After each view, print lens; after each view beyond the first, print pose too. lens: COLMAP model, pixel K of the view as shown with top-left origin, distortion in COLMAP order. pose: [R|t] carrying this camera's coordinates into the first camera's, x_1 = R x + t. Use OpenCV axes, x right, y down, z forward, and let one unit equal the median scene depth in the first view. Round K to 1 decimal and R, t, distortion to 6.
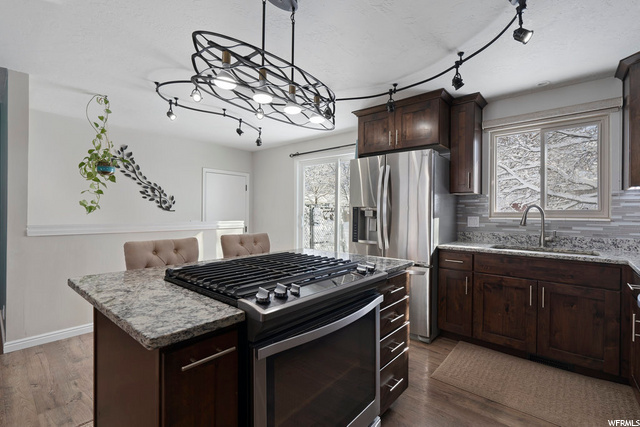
lens RADIAL K [[290.3, 0, 322.6], [0, 290.3, 212.1], [0, 0, 1]] dist [-0.005525, 0.002081]
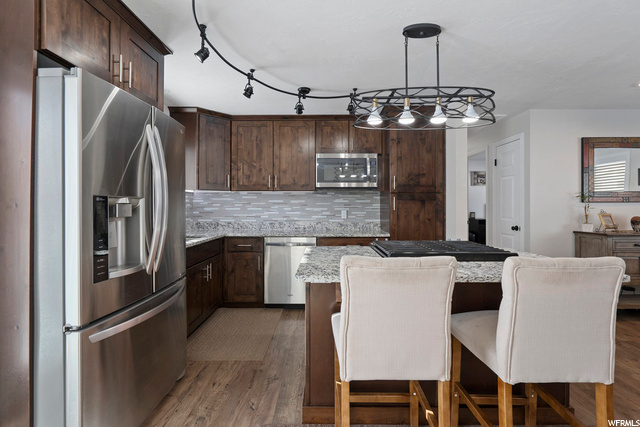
lens RADIAL K [[290.3, 0, 319.3], [0, 290.3, 204.6], [0, 0, 1]] dist [-0.005525, 0.002081]
pose [[-0.639566, -0.001836, 0.768734, -0.486563], [-0.003803, 0.999992, -0.000776, -0.006501], [-0.768727, -0.003420, -0.639568, 1.260544]]
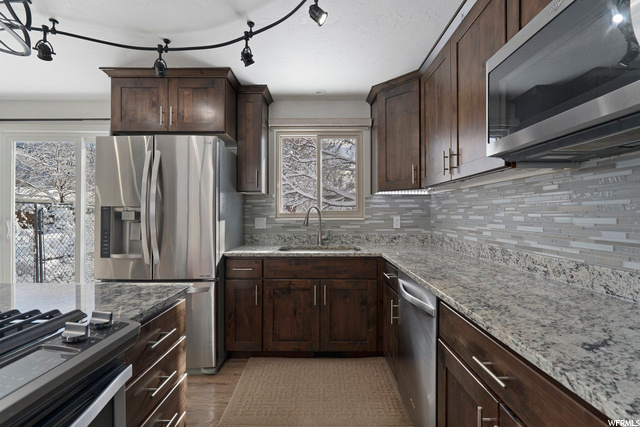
lens RADIAL K [[290.3, 0, 321.1], [0, 290.3, 213.9], [0, 0, 1]] dist [-0.005525, 0.002081]
pose [[0.759651, -0.006765, 0.650296, 0.067816], [0.005504, 0.999977, 0.003974, 0.000309], [-0.650308, 0.000561, 0.759670, 0.188905]]
